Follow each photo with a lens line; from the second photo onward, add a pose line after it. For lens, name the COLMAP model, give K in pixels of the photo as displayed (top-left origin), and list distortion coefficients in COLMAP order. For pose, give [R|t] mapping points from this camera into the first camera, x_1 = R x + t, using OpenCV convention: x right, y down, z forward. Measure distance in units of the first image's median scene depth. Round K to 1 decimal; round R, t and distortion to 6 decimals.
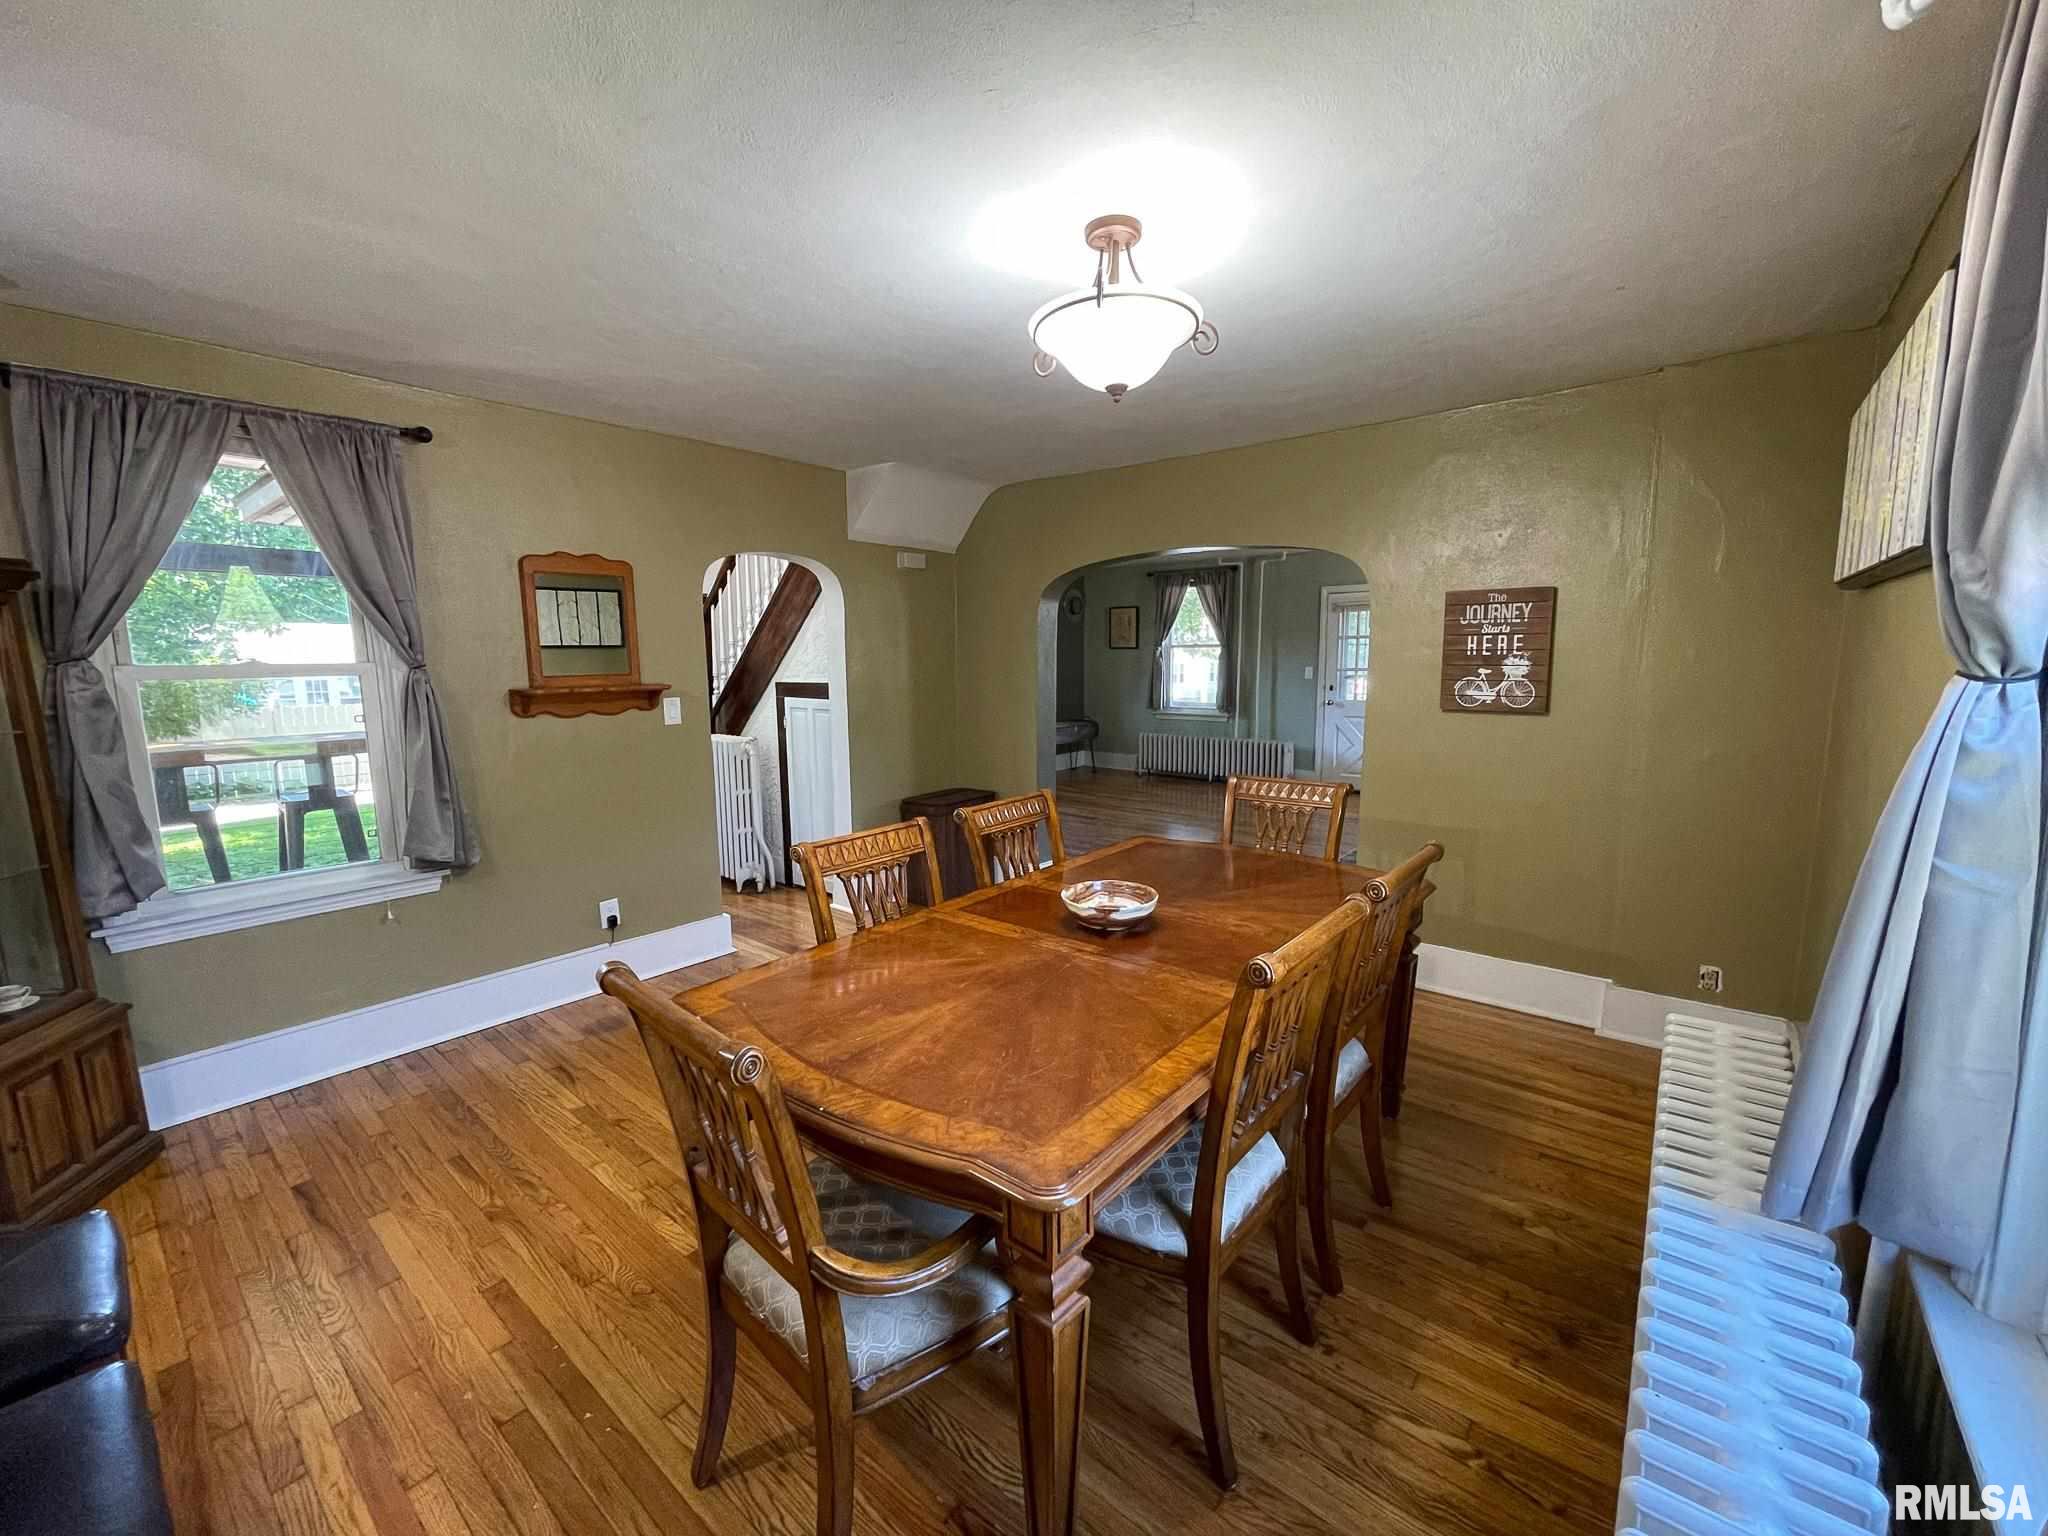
lens RADIAL K [[830.2, 0, 1024.0], [0, 830.2, 768.0], [0, 0, 1]] dist [0.001567, 0.000880]
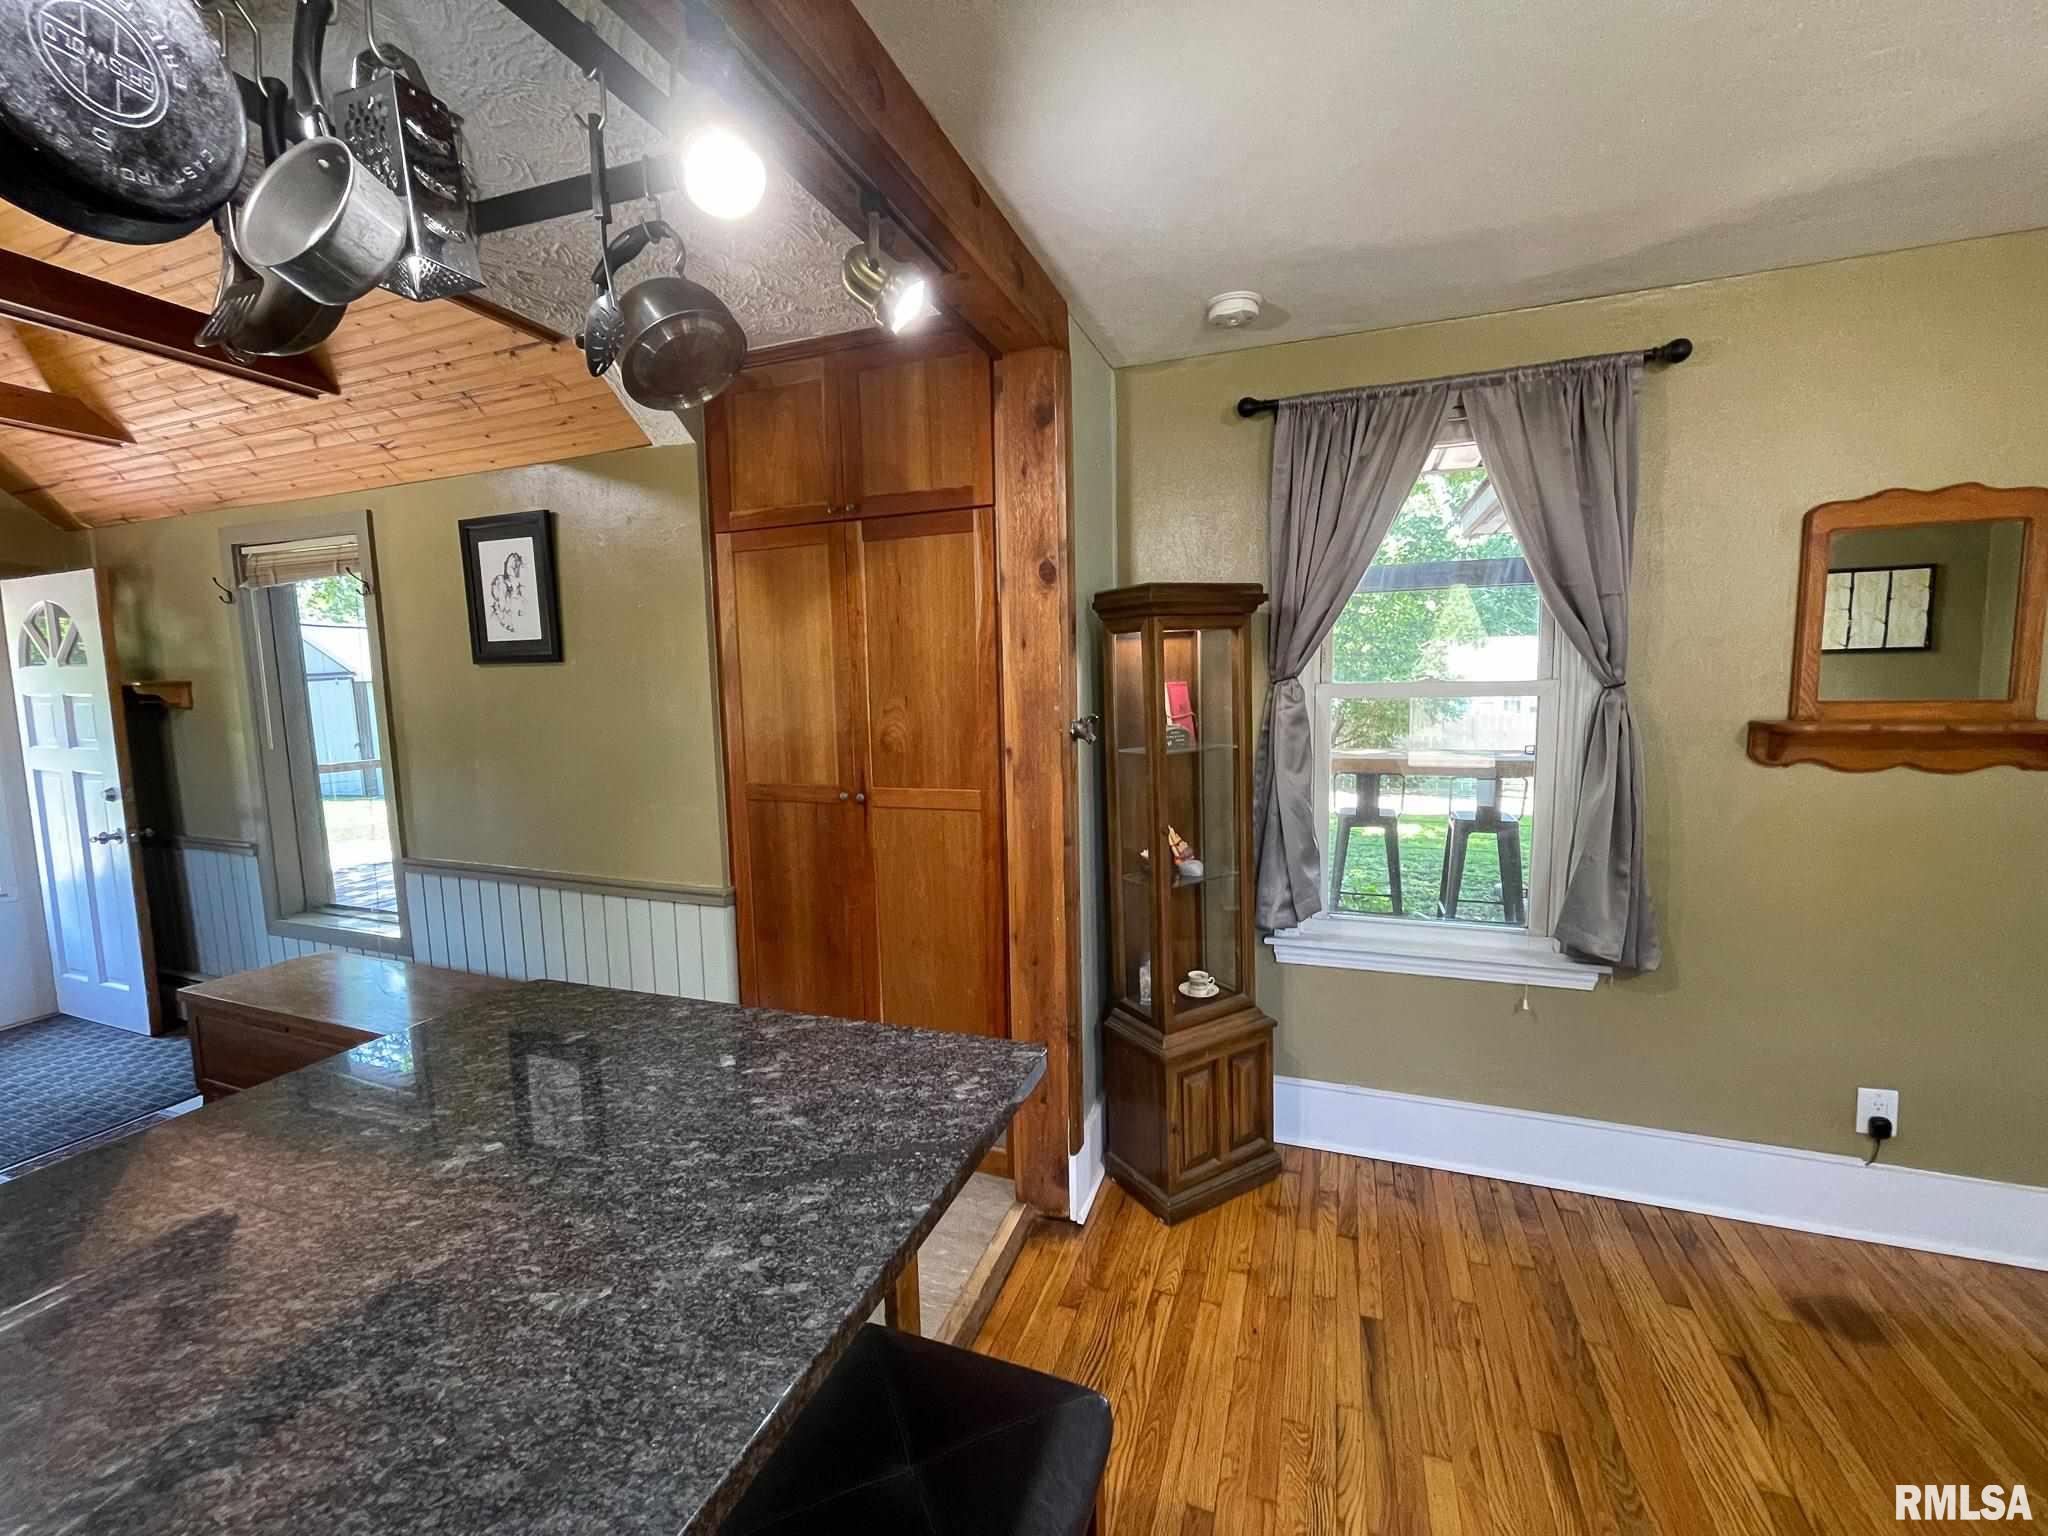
lens RADIAL K [[820.5, 0, 1024.0], [0, 820.5, 768.0], [0, 0, 1]] dist [-0.015973, 0.012832]
pose [[0.321449, 0.105077, -0.941079, -0.233669], [-0.113834, 0.990905, 0.071758, -0.046517], [0.940060, 0.084060, 0.330487, 0.308642]]
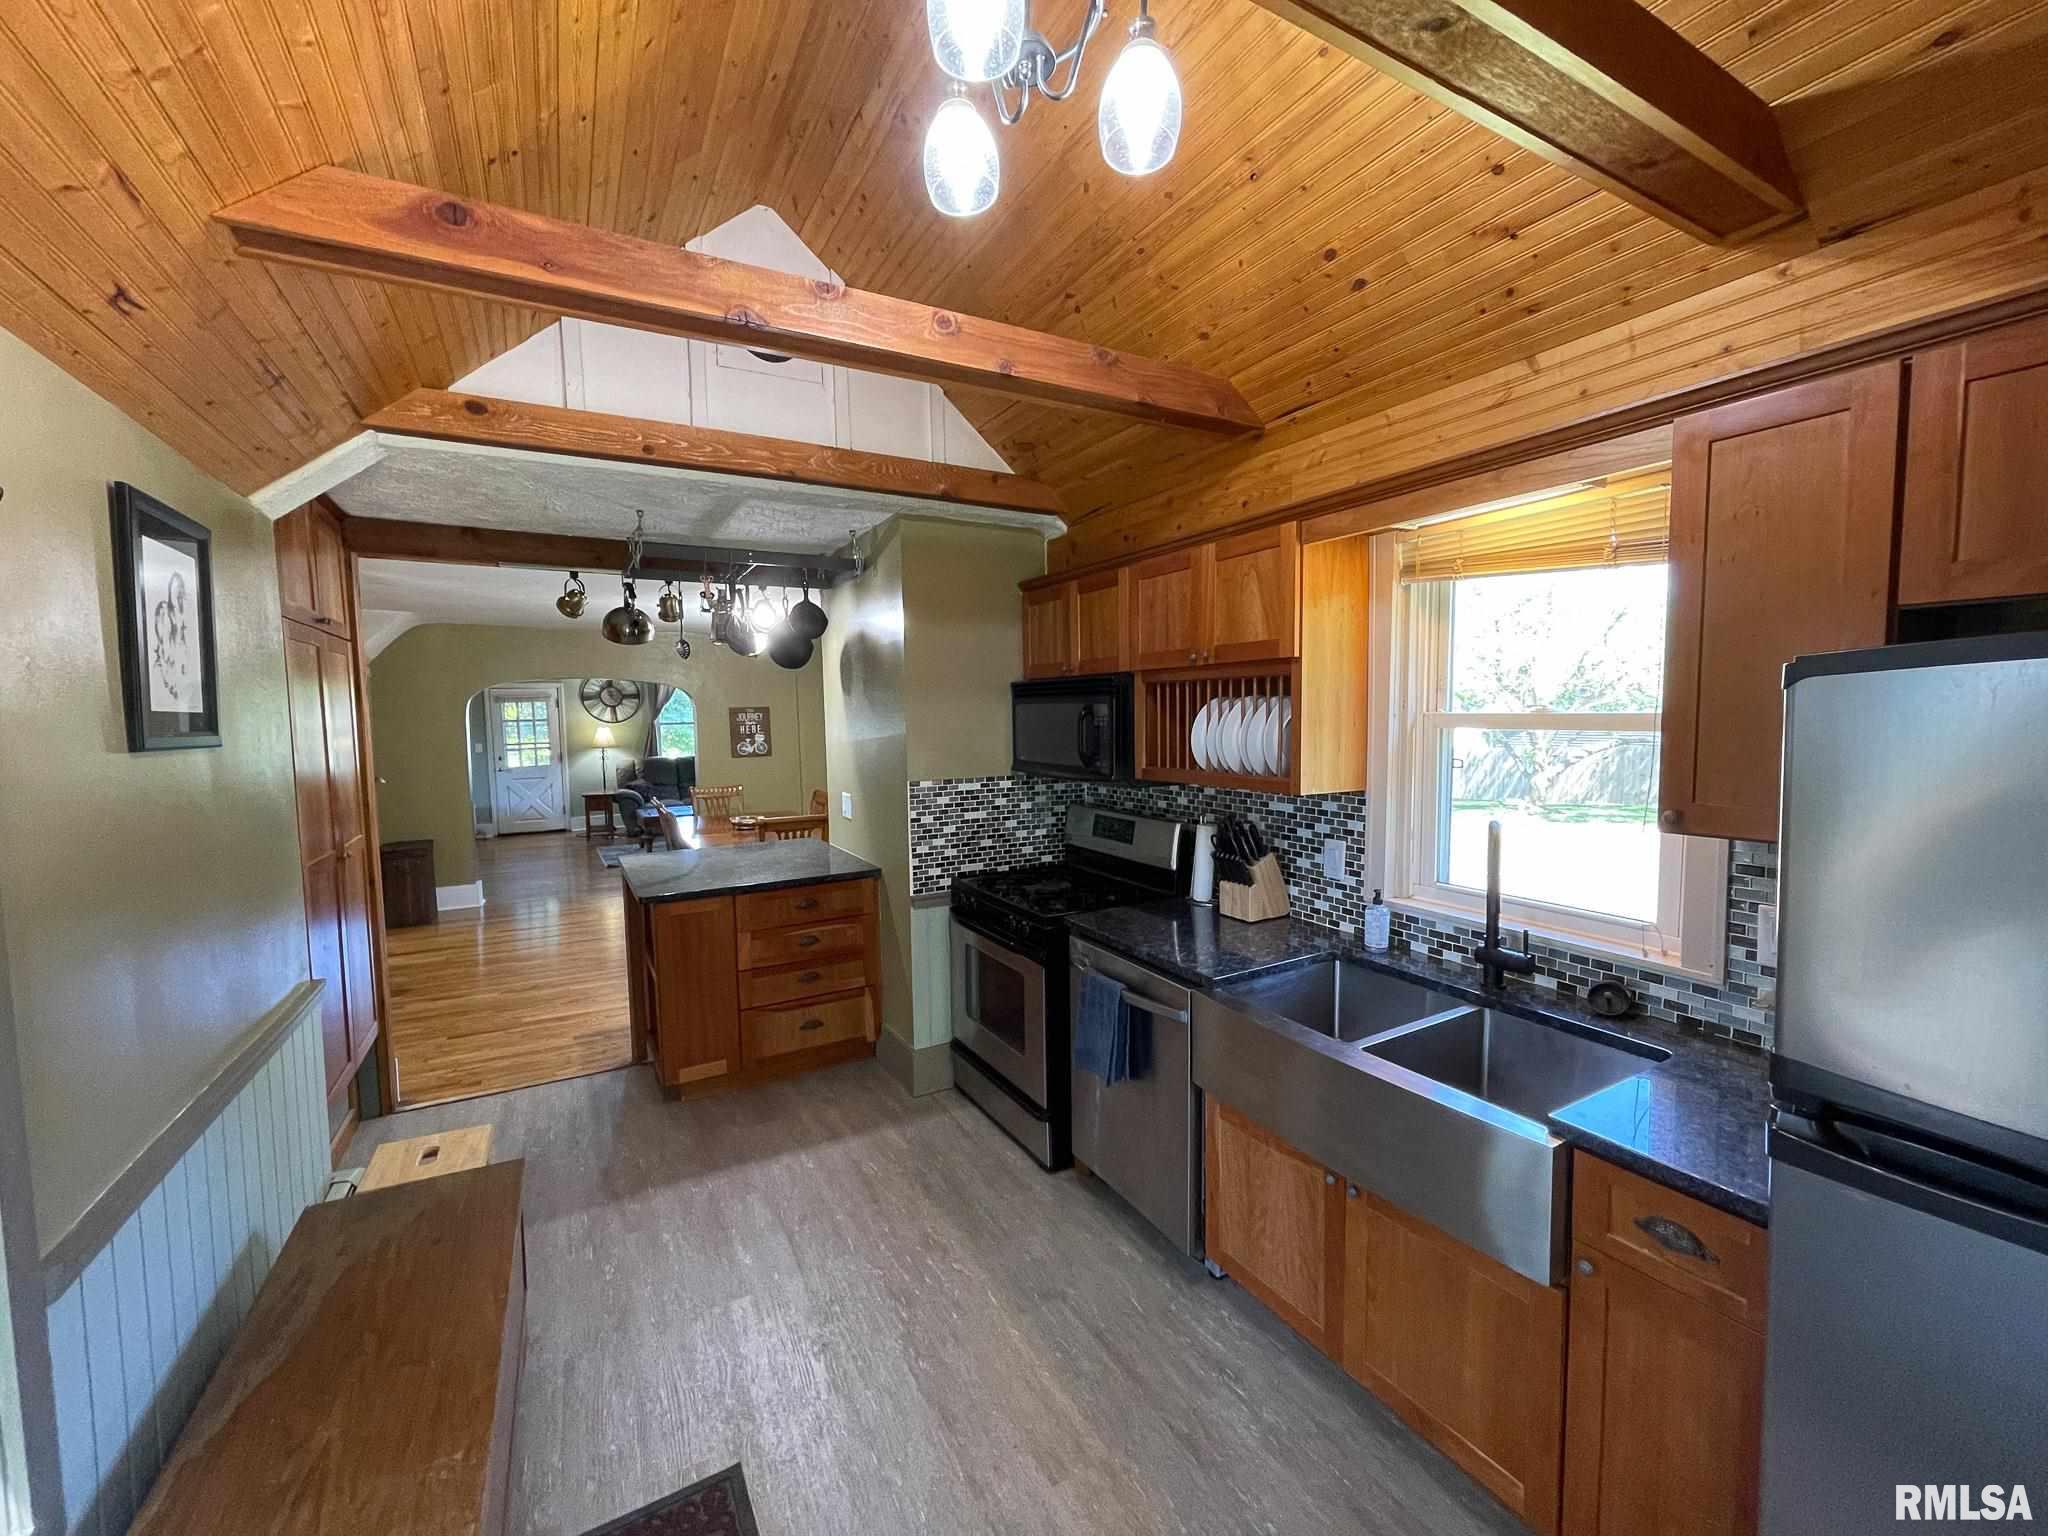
lens RADIAL K [[830.2, 0, 1024.0], [0, 830.2, 768.0], [0, 0, 1]] dist [0.001567, 0.000880]
pose [[0.357973, -0.060622, 0.931762, -1.743880], [0.138887, 0.990246, 0.011068, 0.061200], [-0.923345, 0.125447, 0.362902, -0.752127]]
